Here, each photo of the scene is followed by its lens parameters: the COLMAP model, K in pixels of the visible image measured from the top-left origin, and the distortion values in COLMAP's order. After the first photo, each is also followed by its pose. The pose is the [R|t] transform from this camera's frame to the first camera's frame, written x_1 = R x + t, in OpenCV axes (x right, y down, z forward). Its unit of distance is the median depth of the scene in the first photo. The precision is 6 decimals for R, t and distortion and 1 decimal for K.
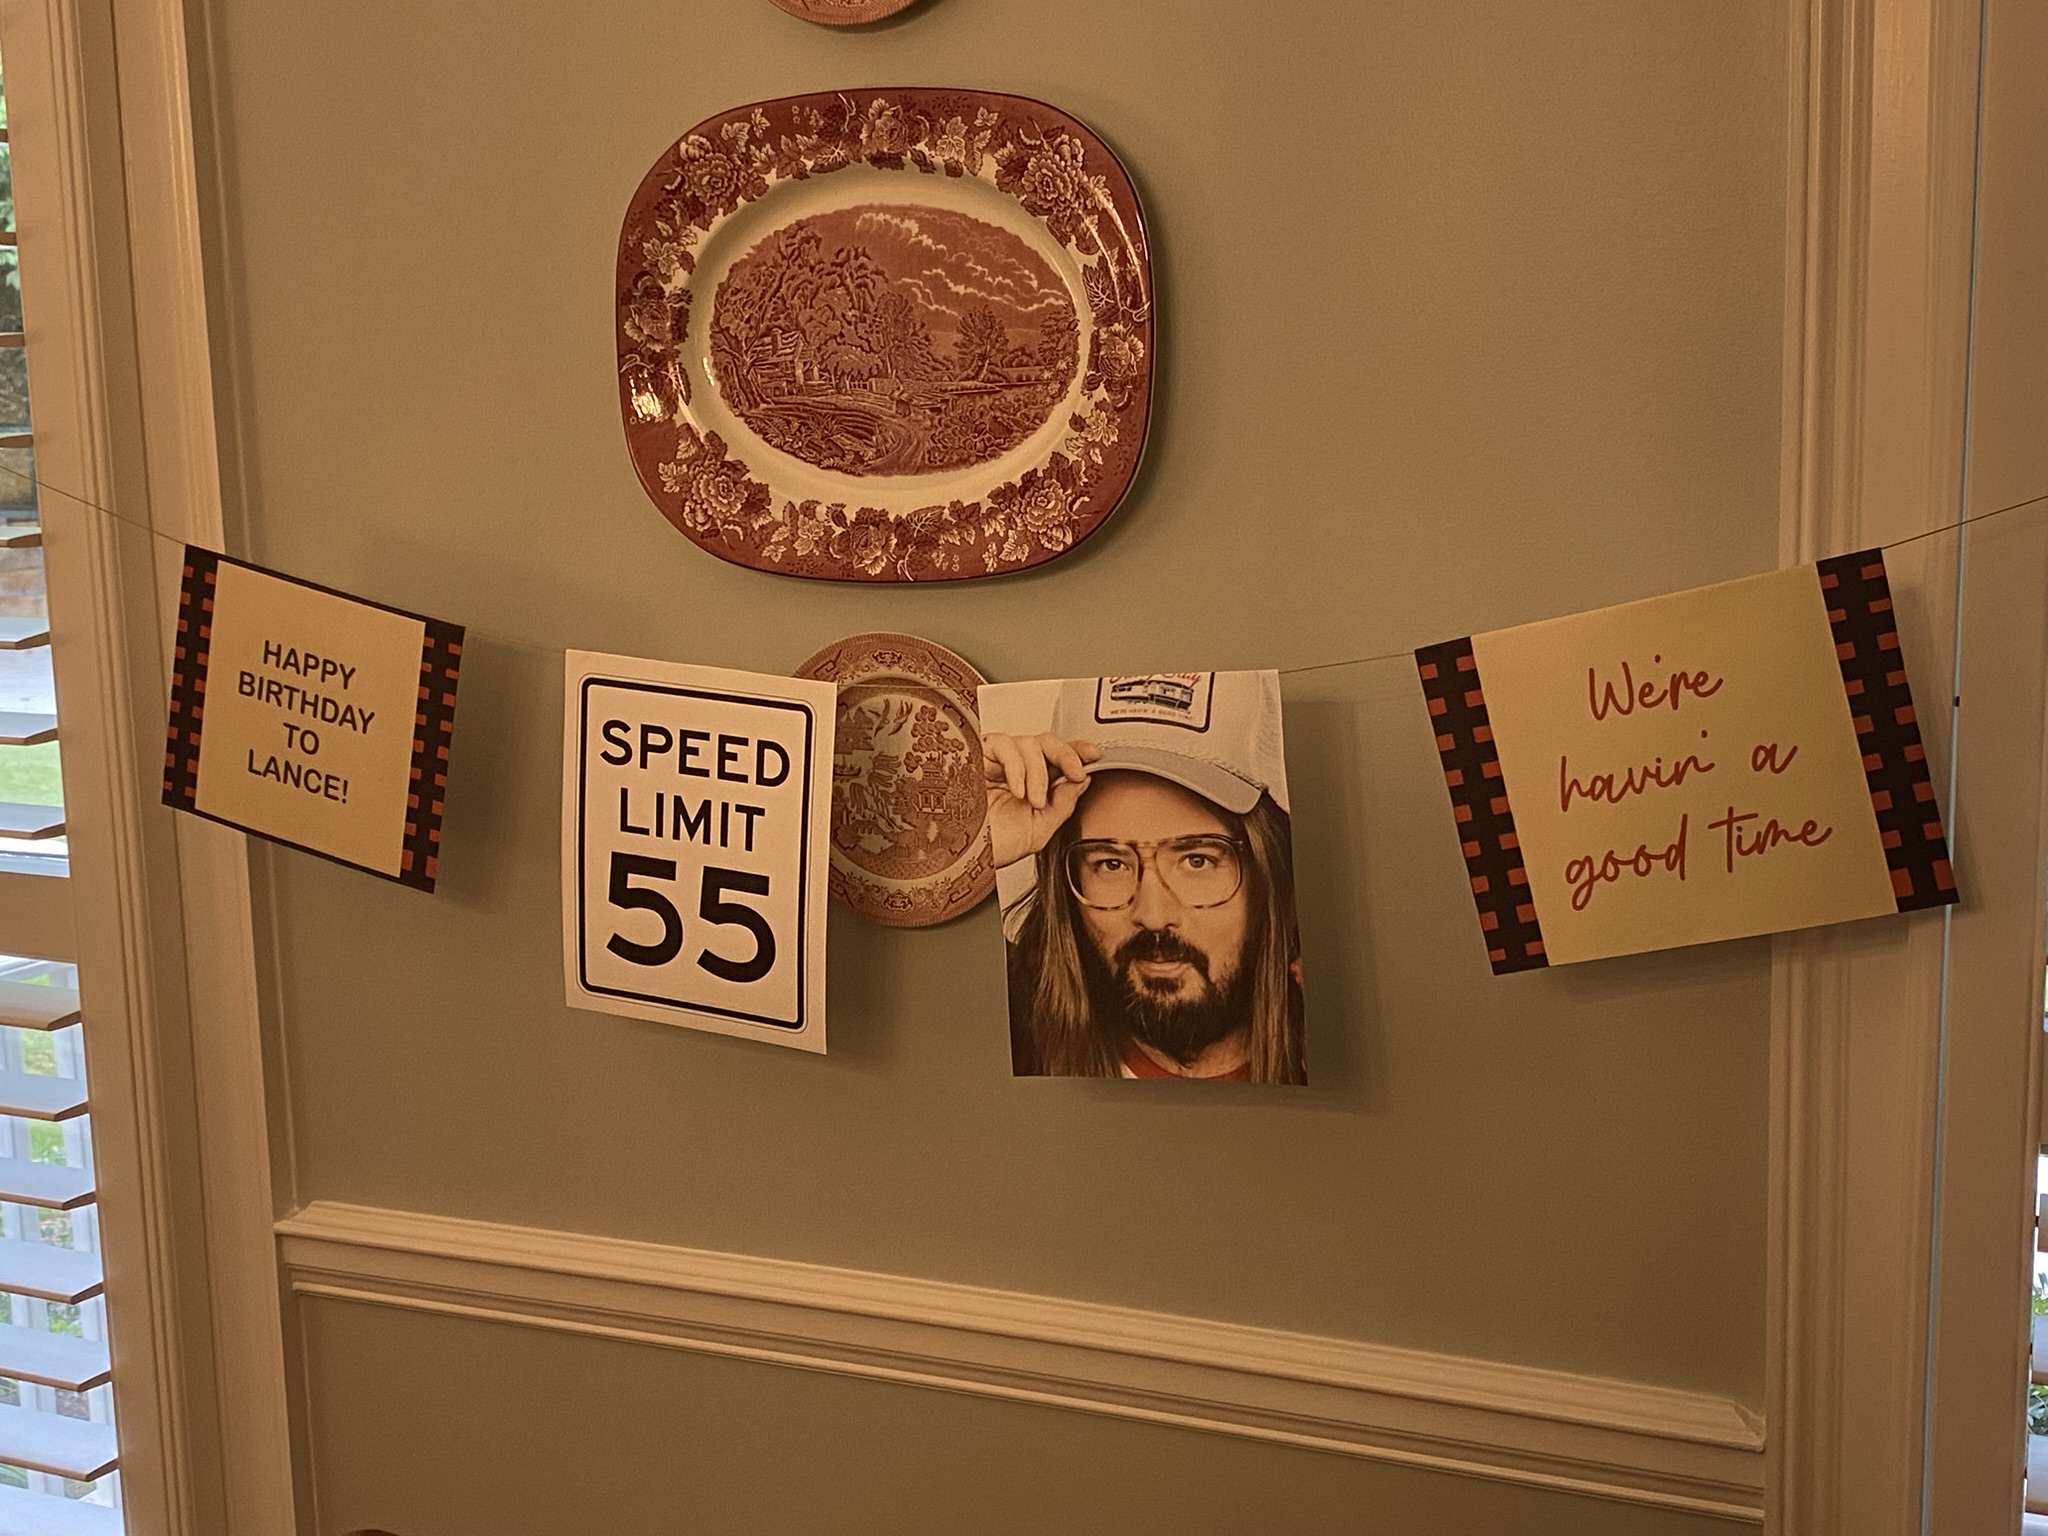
lens RADIAL K [[2448.1, 0, 1027.7], [0, 2448.1, 770.3], [0, 0, 1]] dist [0.113682, 0.000000]
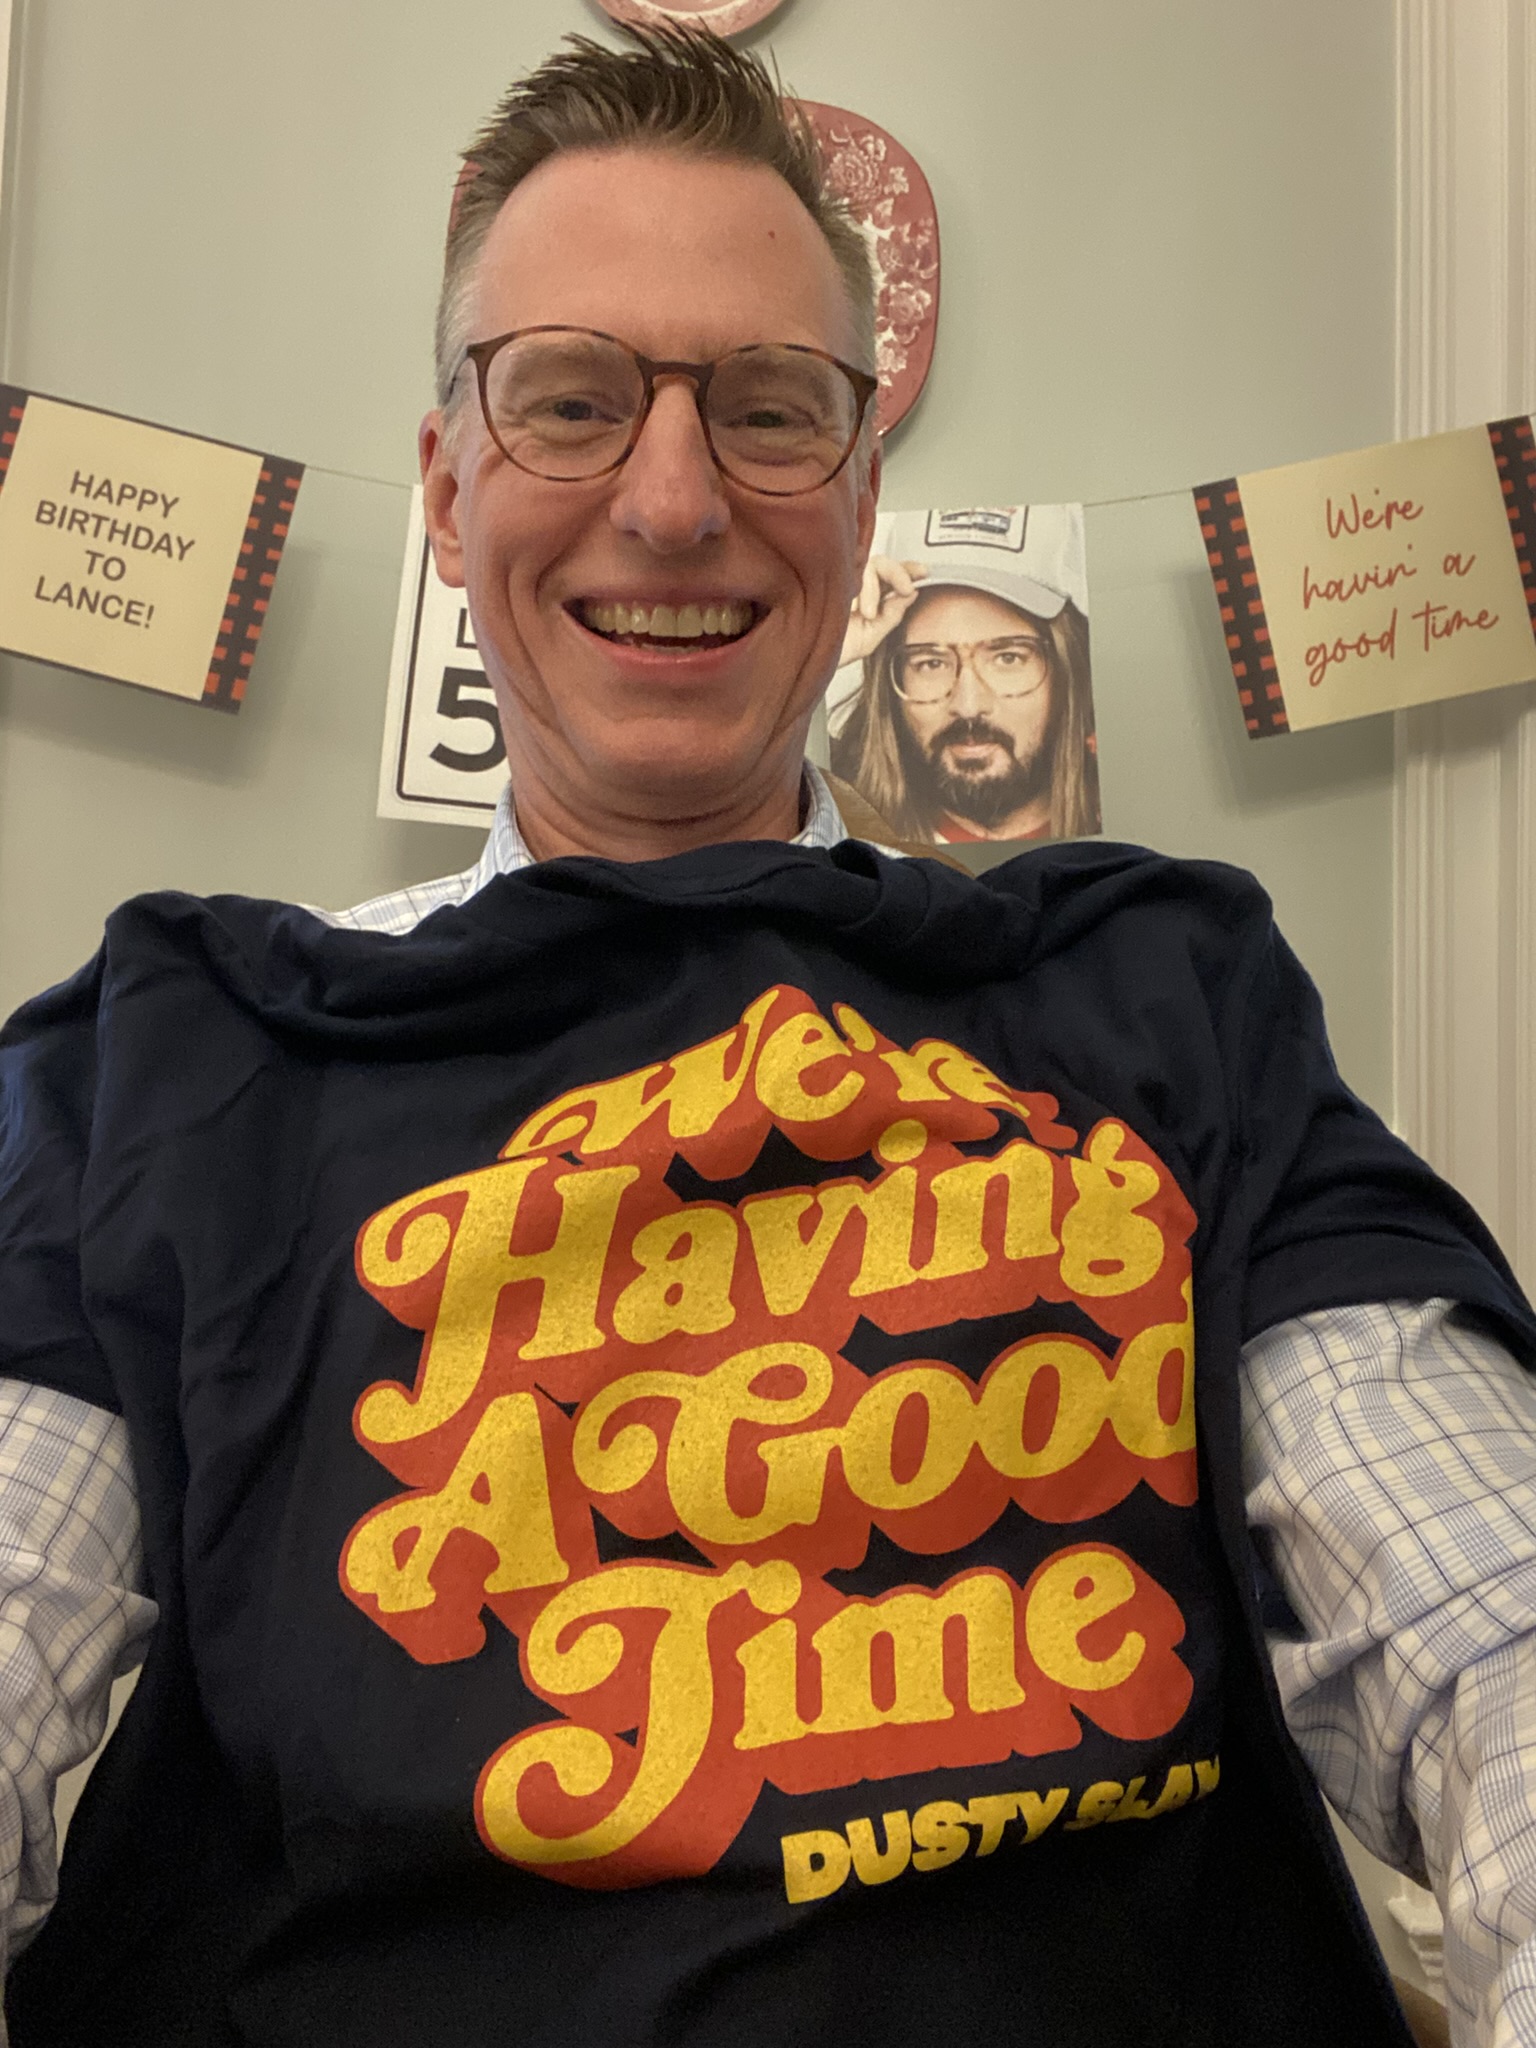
lens RADIAL K [[1816.6, 0, 764.1], [0, 1816.6, 1019.8], [0, 0, 1]] dist [0.051672, 0.010603]
pose [[0.910835, 0.076312, 0.405656, -0.394854], [0.019417, 0.973752, -0.226780, 0.413672], [-0.412315, 0.214436, 0.885446, 0.276134]]
